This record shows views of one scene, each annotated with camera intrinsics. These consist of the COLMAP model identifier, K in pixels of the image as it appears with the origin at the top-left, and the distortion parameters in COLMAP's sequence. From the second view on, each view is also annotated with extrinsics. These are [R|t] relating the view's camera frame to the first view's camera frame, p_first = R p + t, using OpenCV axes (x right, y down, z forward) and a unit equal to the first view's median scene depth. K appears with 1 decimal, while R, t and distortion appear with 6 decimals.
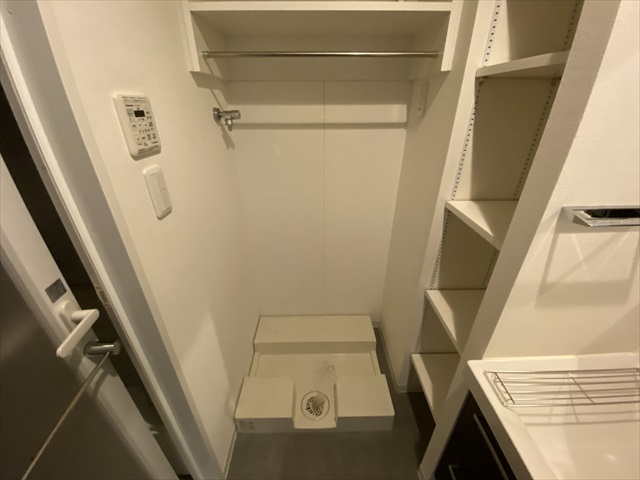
lens RADIAL K [[258.1, 0, 320.0], [0, 258.1, 240.0], [0, 0, 1]] dist [0.018646, -0.020367]
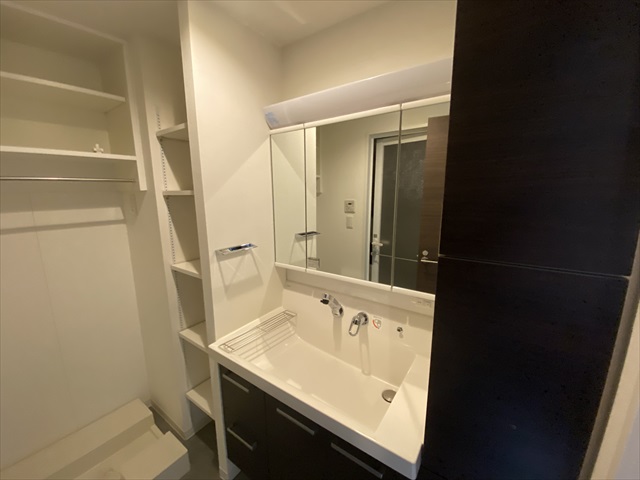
lens RADIAL K [[258.1, 0, 320.0], [0, 258.1, 240.0], [0, 0, 1]] dist [0.018646, -0.020367]
pose [[0.587812, -0.146246, 0.795669, -0.208512], [0.381051, 0.917642, -0.112842, 0.244164], [-0.713636, 0.369520, 0.595129, -0.653091]]
